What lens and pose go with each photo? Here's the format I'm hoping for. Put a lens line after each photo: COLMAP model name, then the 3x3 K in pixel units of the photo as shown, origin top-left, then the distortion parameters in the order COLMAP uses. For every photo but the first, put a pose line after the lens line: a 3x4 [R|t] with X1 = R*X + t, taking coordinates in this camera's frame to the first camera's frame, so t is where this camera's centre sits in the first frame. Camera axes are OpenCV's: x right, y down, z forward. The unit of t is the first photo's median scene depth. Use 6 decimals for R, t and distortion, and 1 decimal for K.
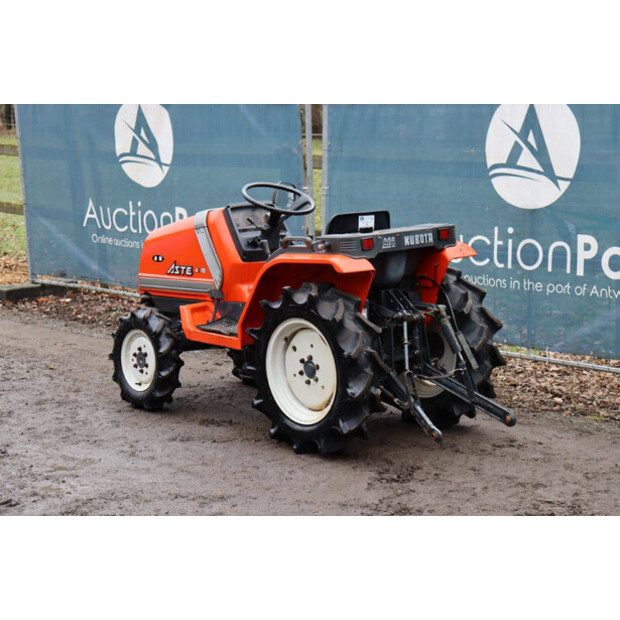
lens RADIAL K [[1398.4, 0, 307.6], [0, 1398.4, 308.9], [0, 0, 1]] dist [0.469356, 0.000000]
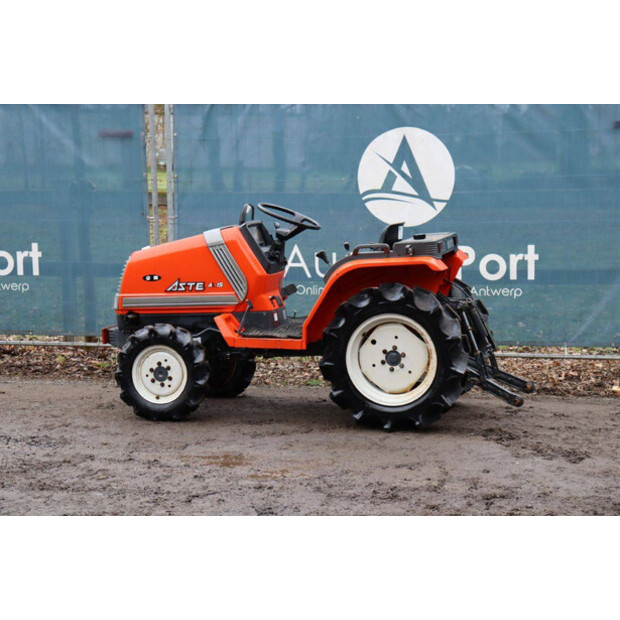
lens RADIAL K [[1427.1, 0, 310.0], [0, 1427.1, 308.2], [0, 0, 1]] dist [0.477614, 0.000000]
pose [[0.842690, -0.050887, 0.535989, -0.588824], [0.077828, 0.996581, -0.027746, 0.025596], [-0.532744, 0.065097, 0.843769, 0.038779]]
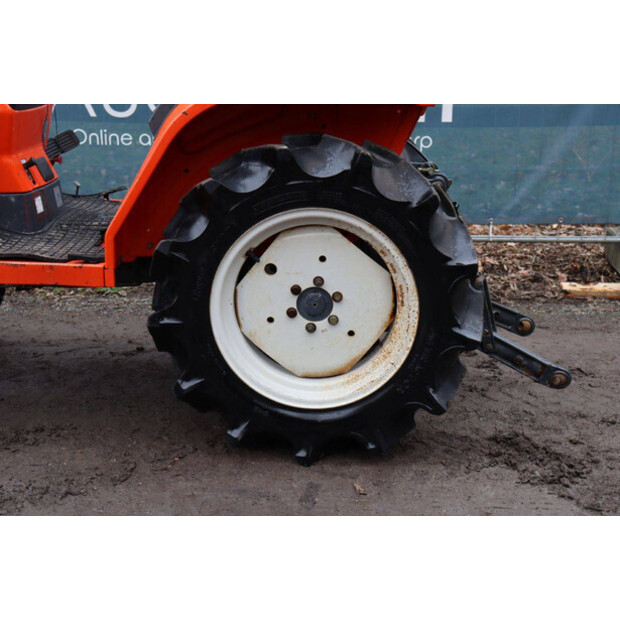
lens RADIAL K [[1004.3, 0, 305.3], [0, 1004.3, 309.4], [0, 0, 1]] dist [0.135573, 0.000000]
pose [[0.699712, -0.172495, 0.693288, -0.223426], [0.084363, 0.983574, 0.159576, -0.012387], [-0.709427, -0.053170, 0.702771, 0.640036]]
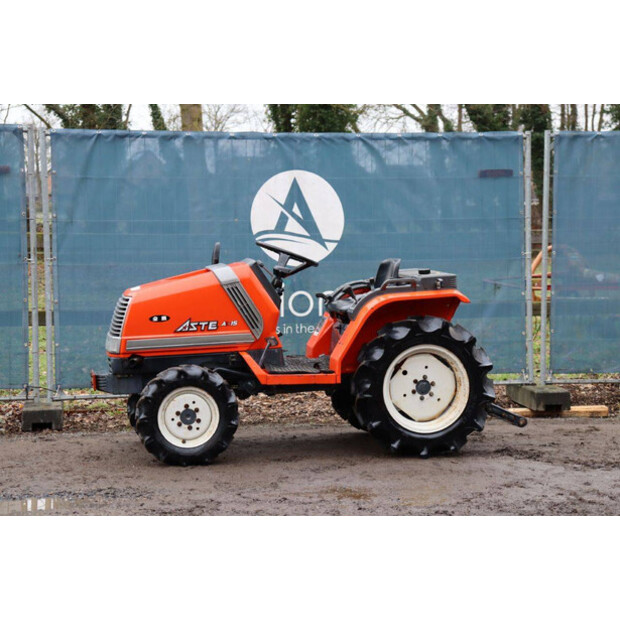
lens RADIAL K [[1442.0, 0, 315.1], [0, 1442.0, 306.4], [0, 0, 1]] dist [0.442554, 0.000000]
pose [[0.512660, -0.045757, 0.857372, -0.954679], [0.122251, 0.992295, -0.020142, -0.010217], [-0.849844, 0.115140, 0.514304, 0.373945]]
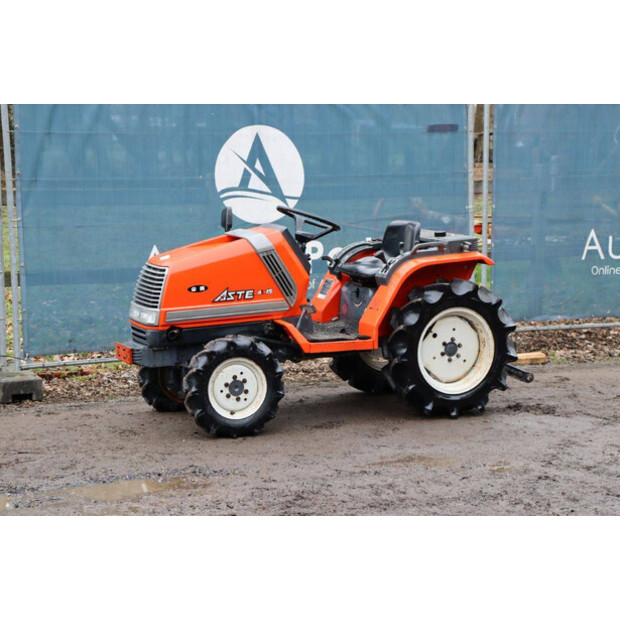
lens RADIAL K [[1442.0, 0, 309.5], [0, 1442.0, 321.2], [0, 0, 1]] dist [0.442554, 0.000000]
pose [[0.302822, -0.113297, 0.946289, -1.058591], [0.137743, 0.987687, 0.074175, -0.078925], [-0.943041, 0.107882, 0.314699, 0.618694]]
